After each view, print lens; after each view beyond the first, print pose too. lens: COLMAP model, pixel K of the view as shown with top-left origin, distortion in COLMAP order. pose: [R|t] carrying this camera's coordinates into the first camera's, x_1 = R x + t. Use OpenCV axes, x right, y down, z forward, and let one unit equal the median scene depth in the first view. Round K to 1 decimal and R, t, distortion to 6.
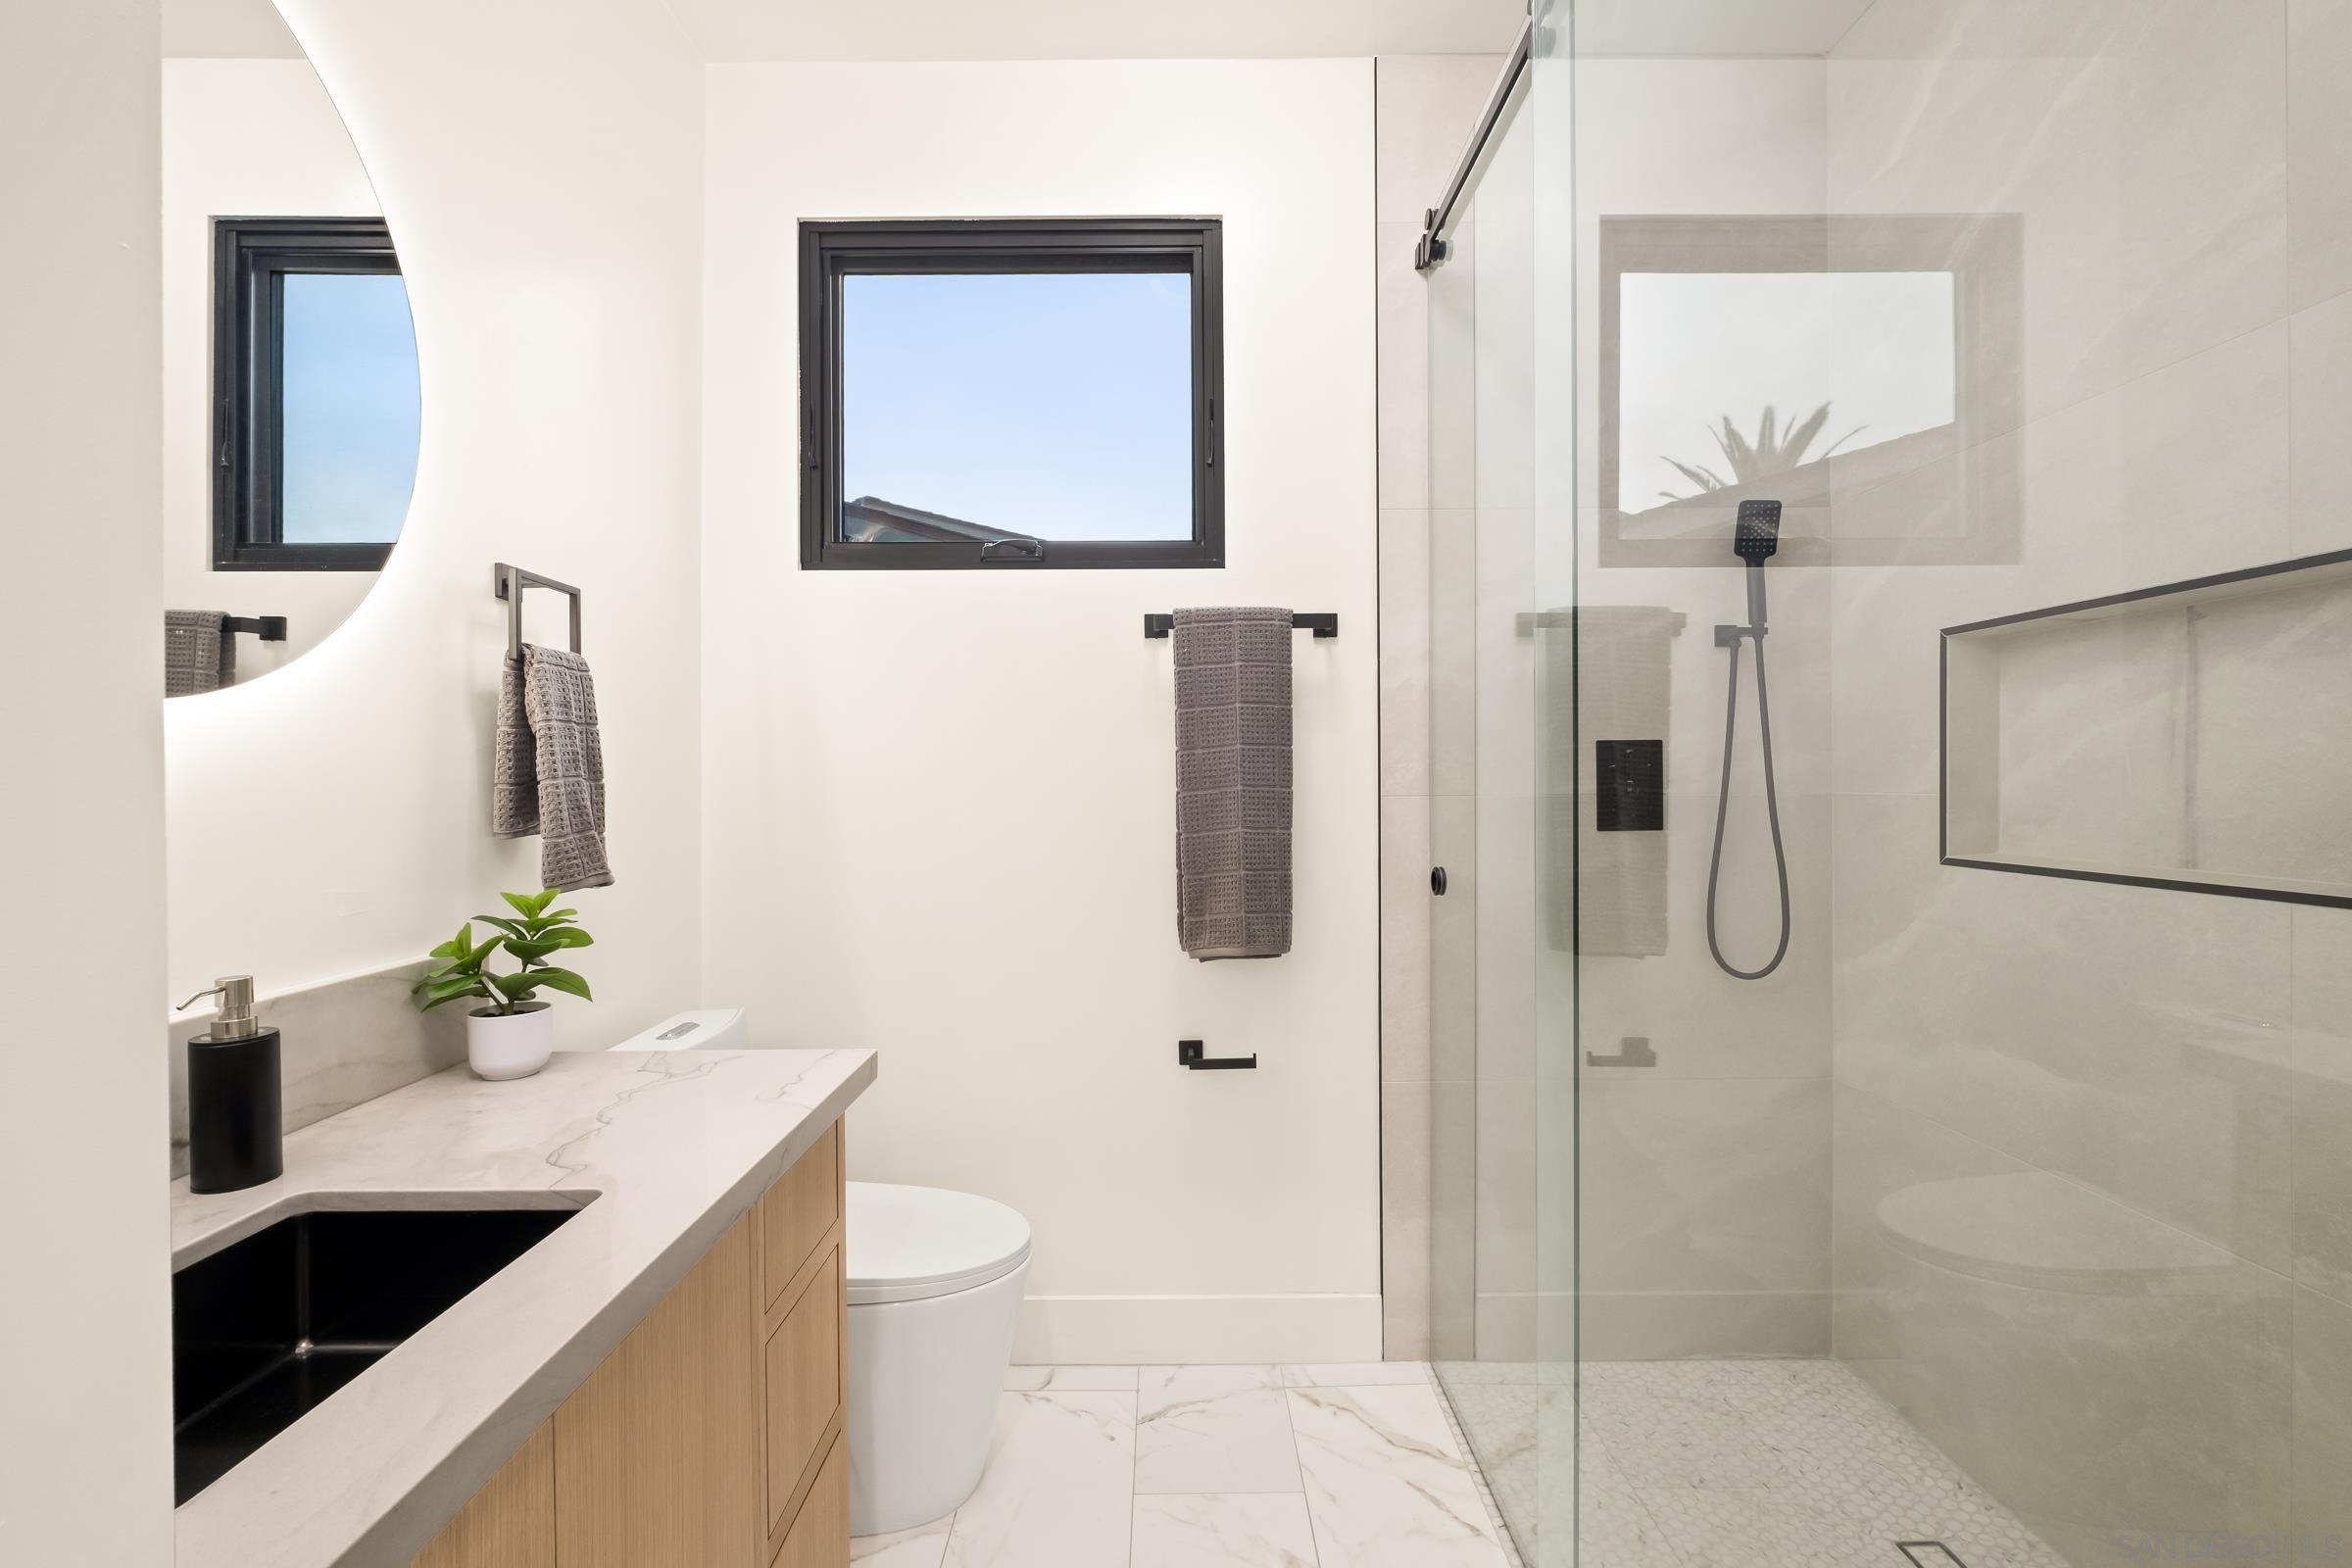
lens RADIAL K [[1022.2, 0, 1180.1], [0, 1022.2, 781.0], [0, 0, 1]] dist [-0.007696, -0.000141]
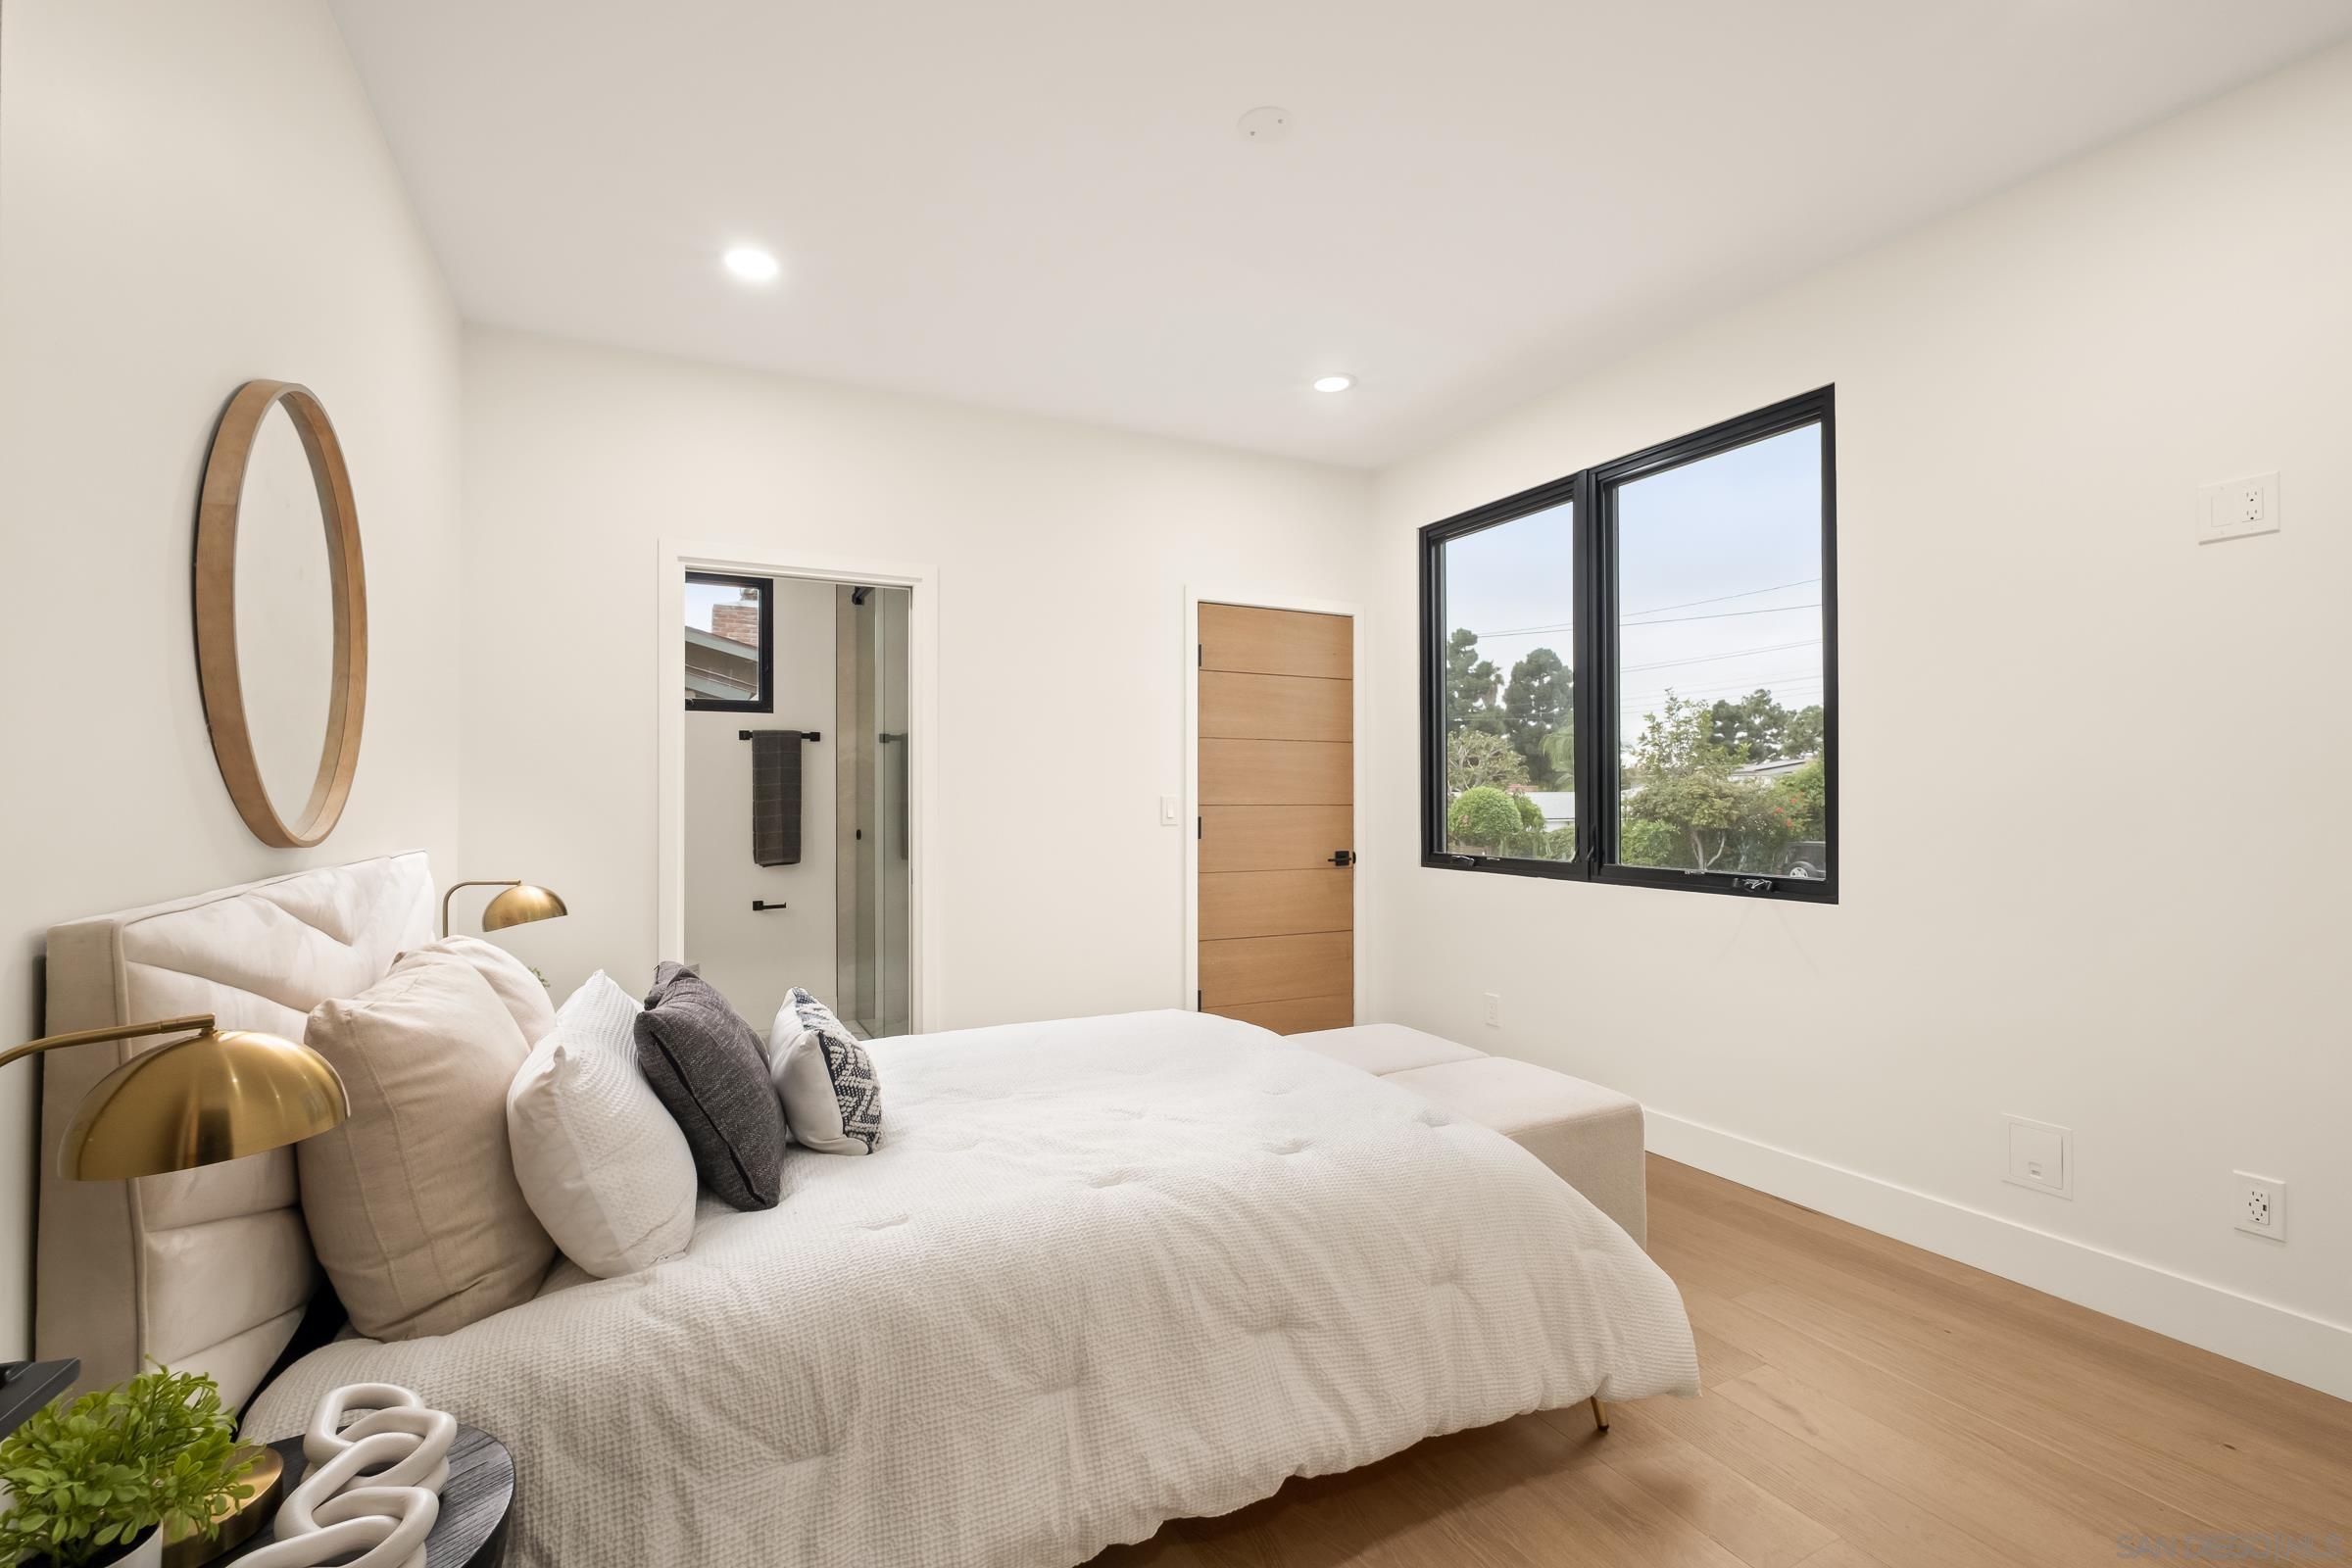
lens RADIAL K [[1022.2, 0, 1180.7], [0, 1022.2, 794.0], [0, 0, 1]] dist [-0.007696, -0.000141]
pose [[0.883747, 0.005123, 0.467936, -0.250279], [-0.000446, 0.999949, -0.010105, 0.018515], [-0.467964, 0.008721, 0.883704, -1.726025]]
